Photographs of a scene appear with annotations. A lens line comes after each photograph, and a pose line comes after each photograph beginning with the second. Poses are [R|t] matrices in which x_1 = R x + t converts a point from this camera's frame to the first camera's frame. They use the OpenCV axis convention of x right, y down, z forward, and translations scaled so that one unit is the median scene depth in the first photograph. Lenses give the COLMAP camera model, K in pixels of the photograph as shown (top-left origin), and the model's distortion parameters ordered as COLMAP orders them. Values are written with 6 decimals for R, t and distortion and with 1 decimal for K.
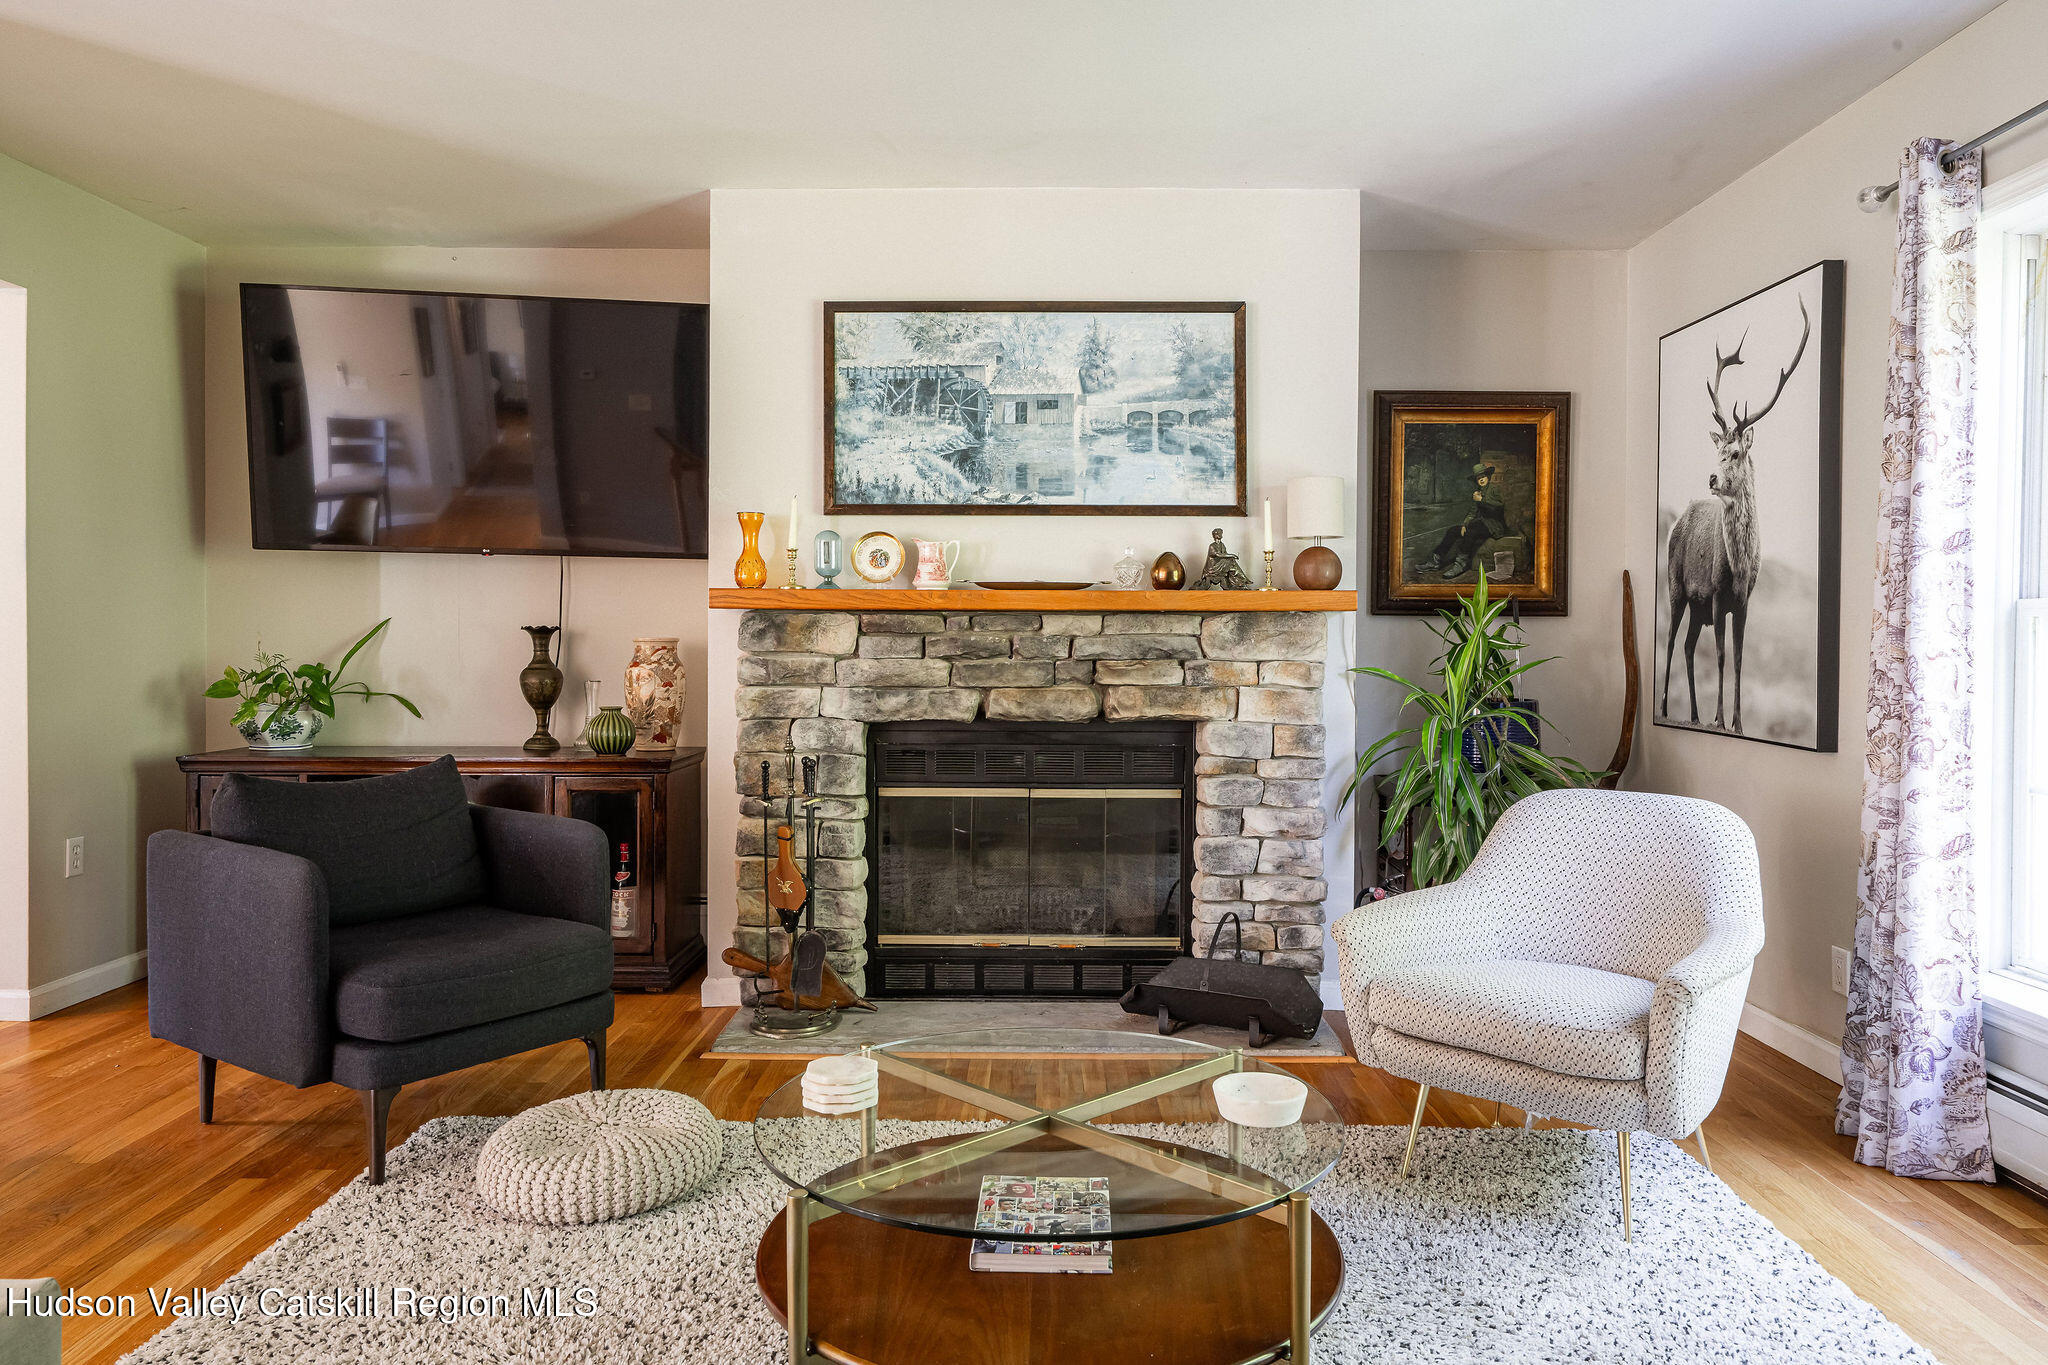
lens RADIAL K [[1367.5, 0, 1023.6], [0, 1367.5, 650.6], [0, 0, 1]] dist [-0.001098, -0.001630]
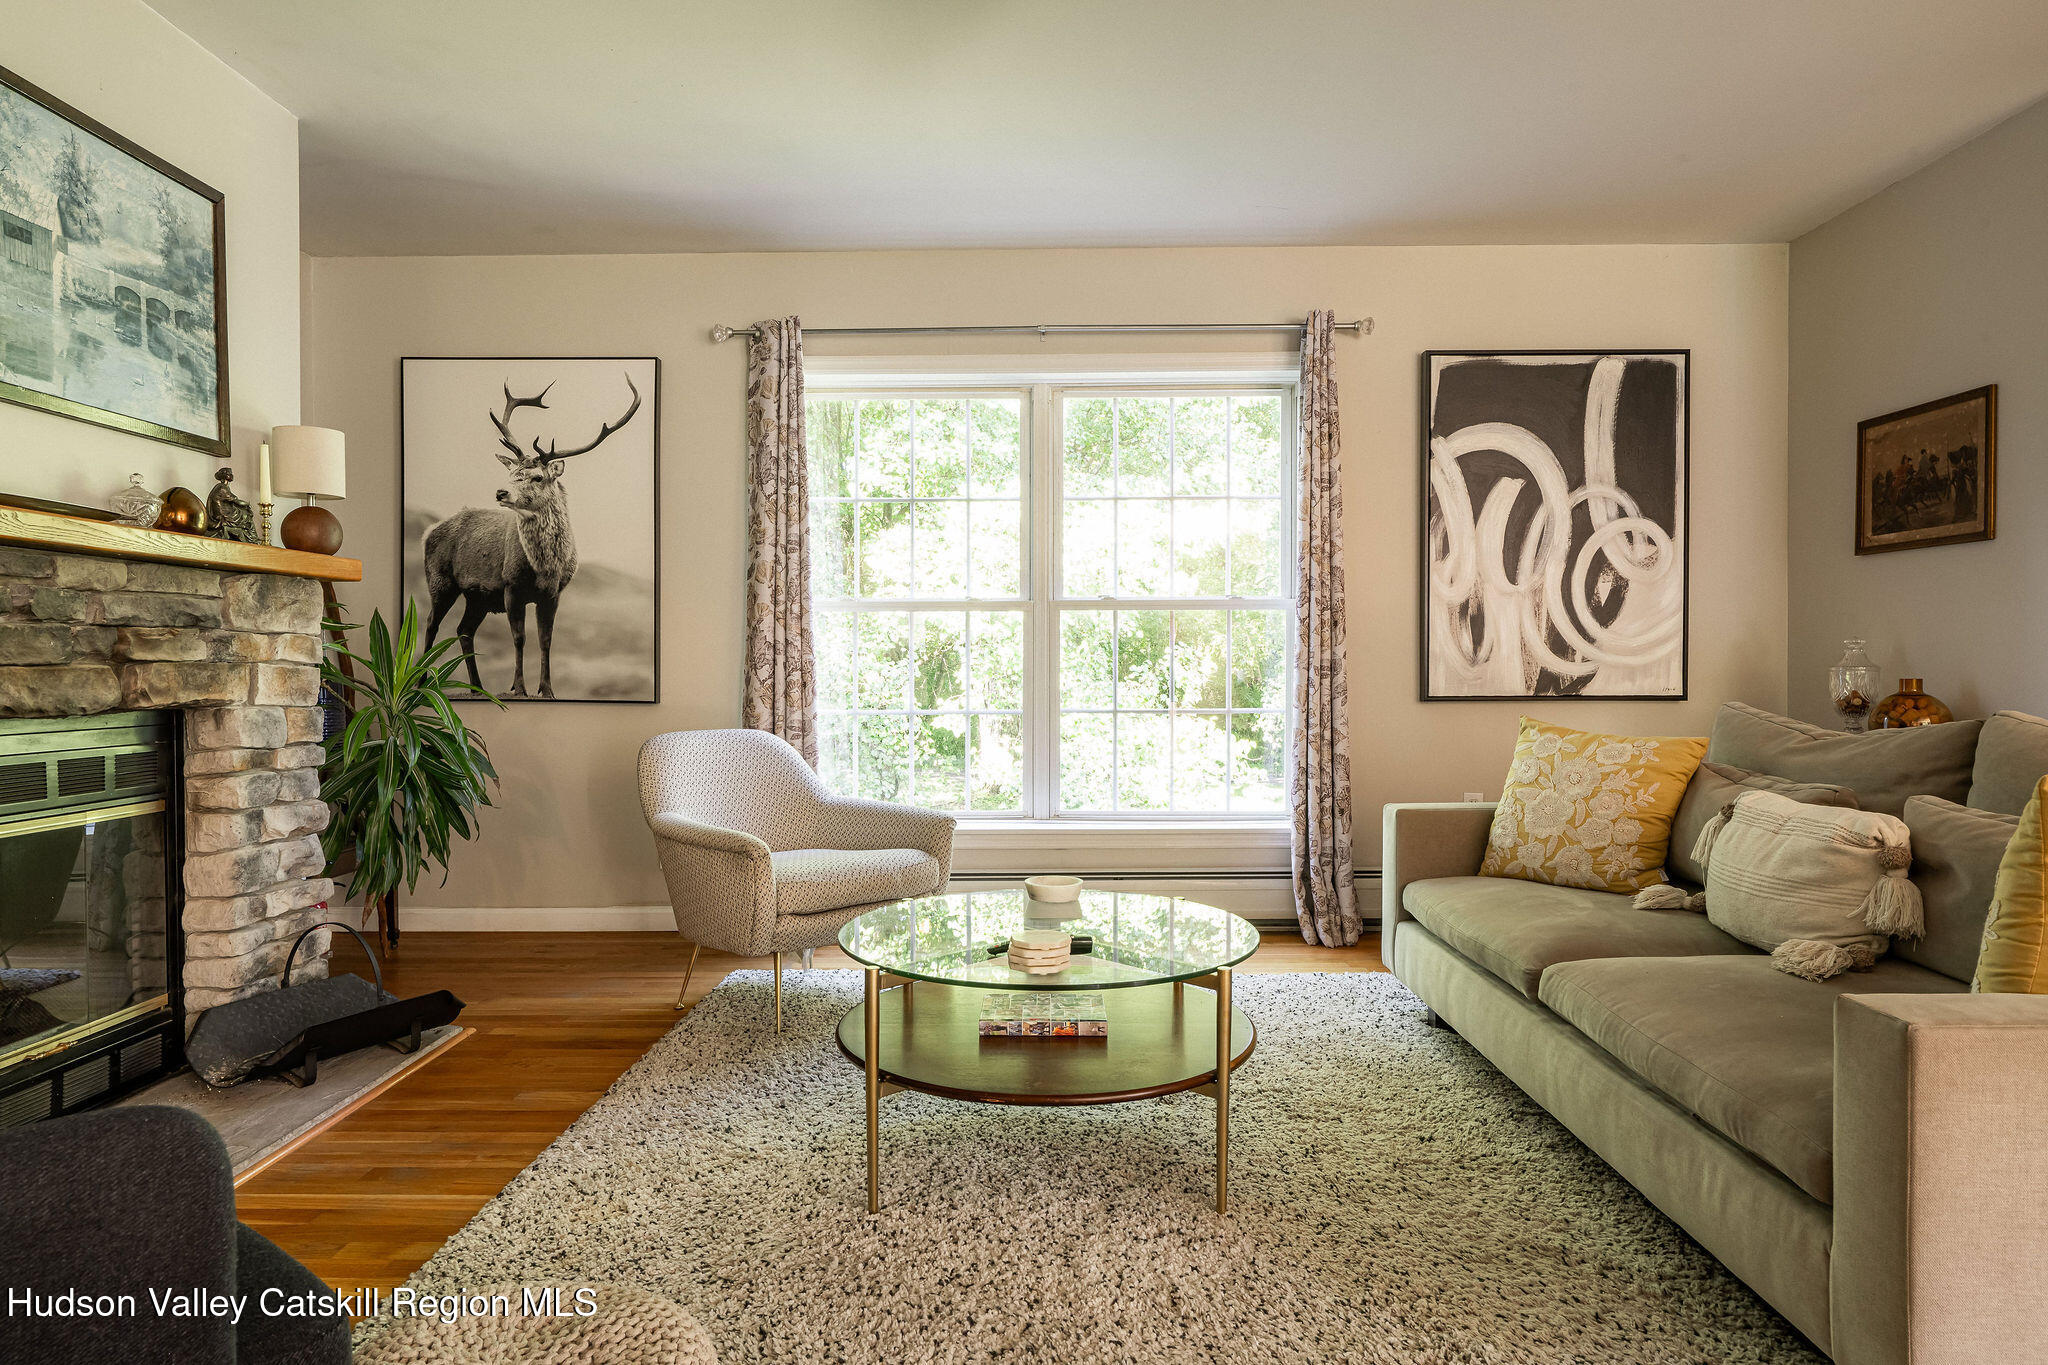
lens RADIAL K [[1185.7, 0, 1023.4], [0, 1185.7, 679.7], [0, 0, 1]] dist [-0.002533, -0.001688]
pose [[0.003189, -0.014842, 0.999885, -0.559688], [0.011877, 0.999820, 0.014804, 0.031254], [-0.999924, 0.011829, 0.003365, 0.531321]]
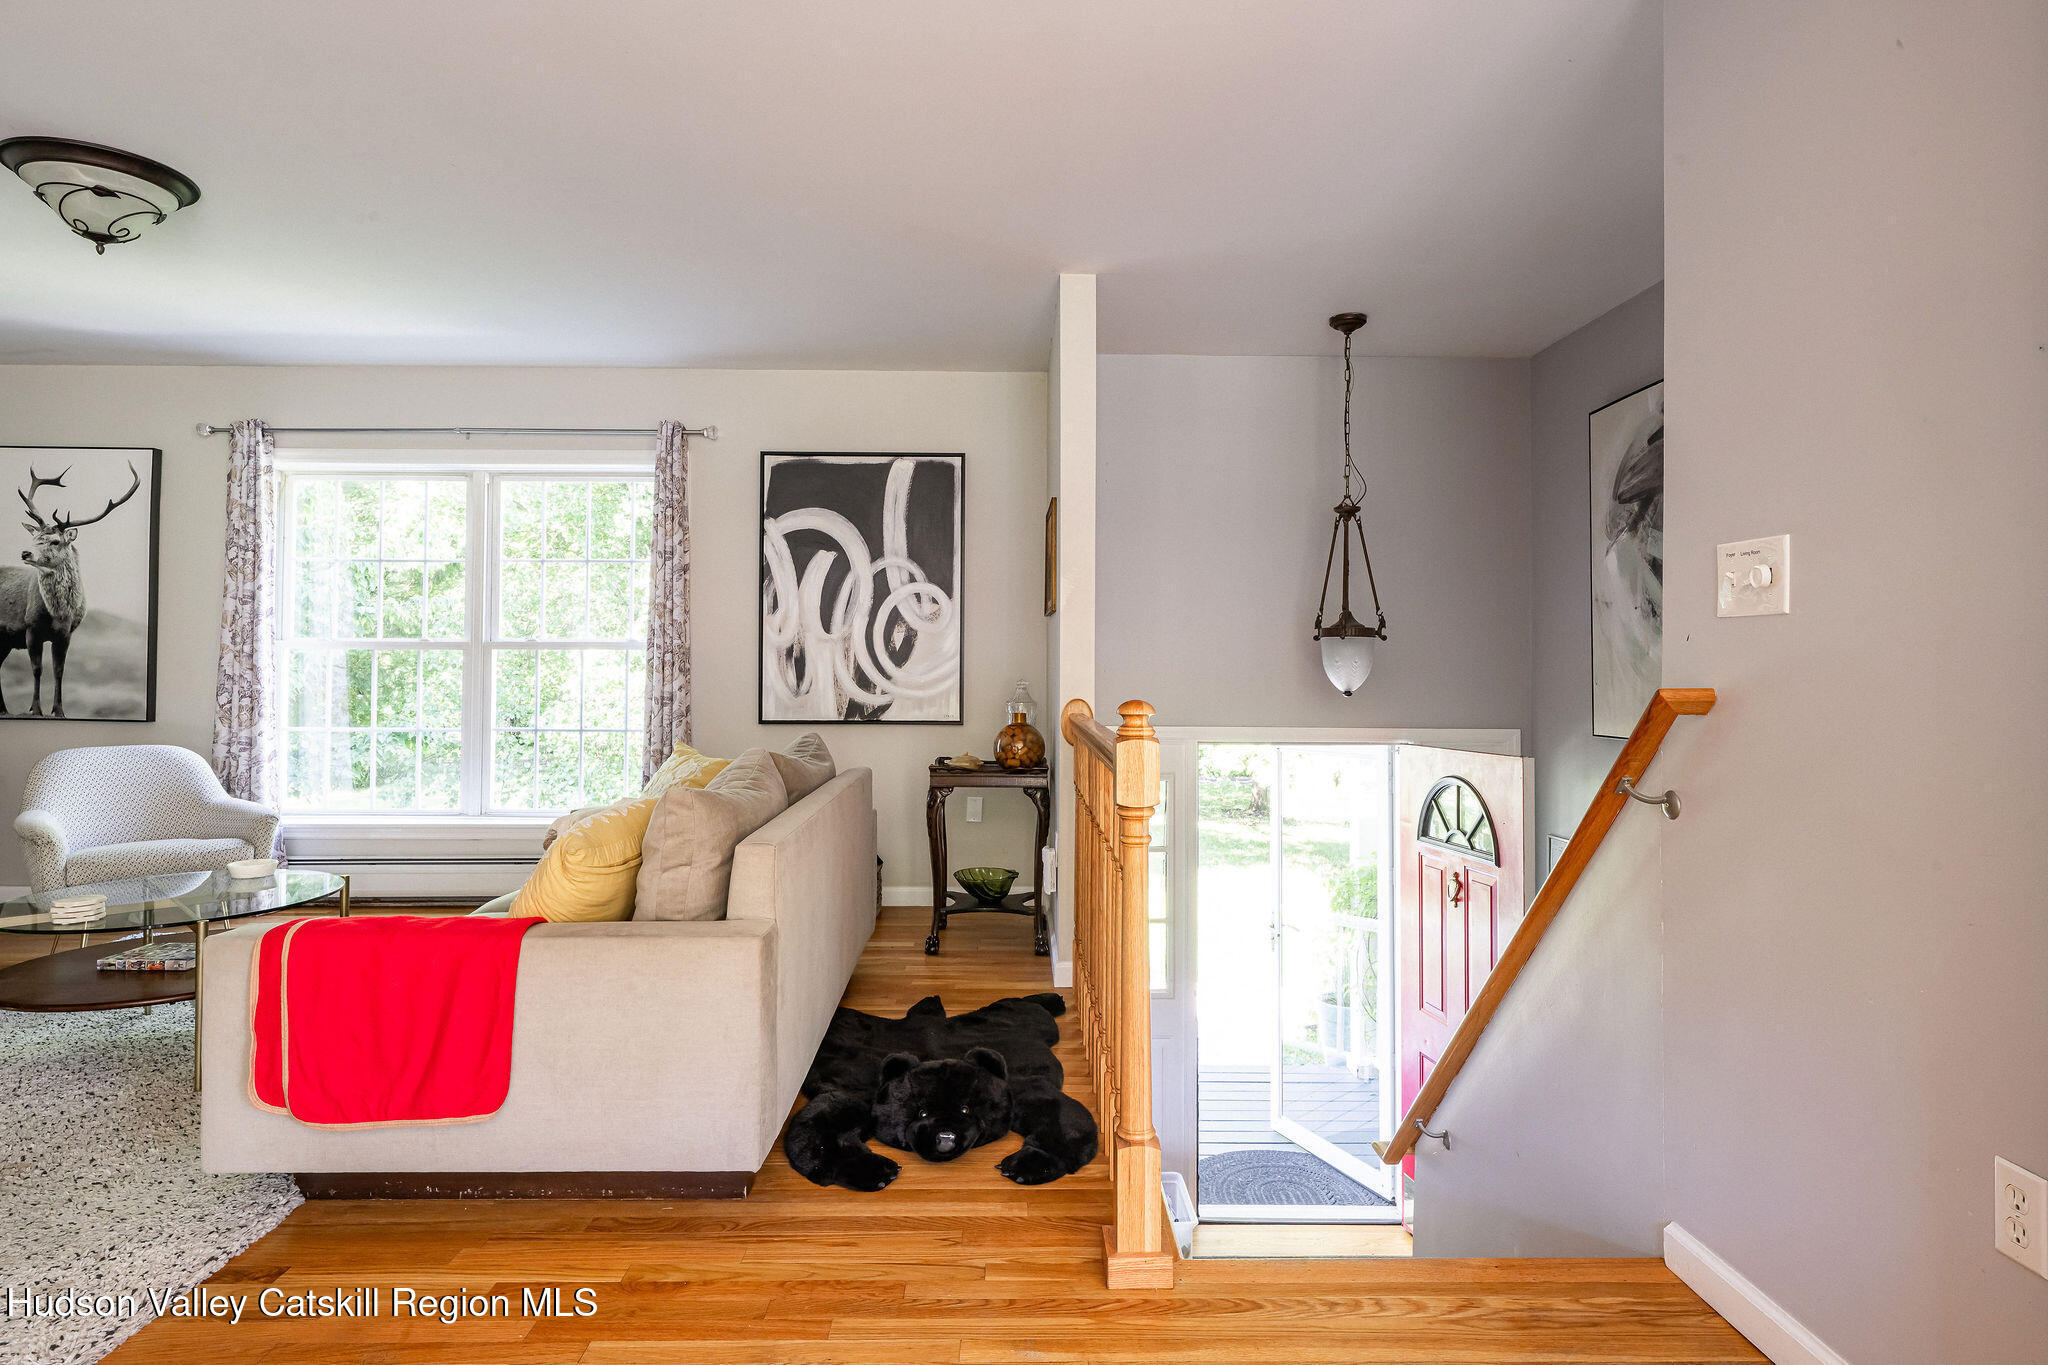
lens RADIAL K [[1123.8, 0, 1026.2], [0, 1123.8, 650.7], [0, 0, 1]] dist [0.002458, 0.000005]
pose [[-0.024163, 0.011749, 0.999639, -0.790219], [0.004330, 0.999923, -0.011647, 0.003026], [-0.999699, 0.004047, -0.024212, -0.094911]]
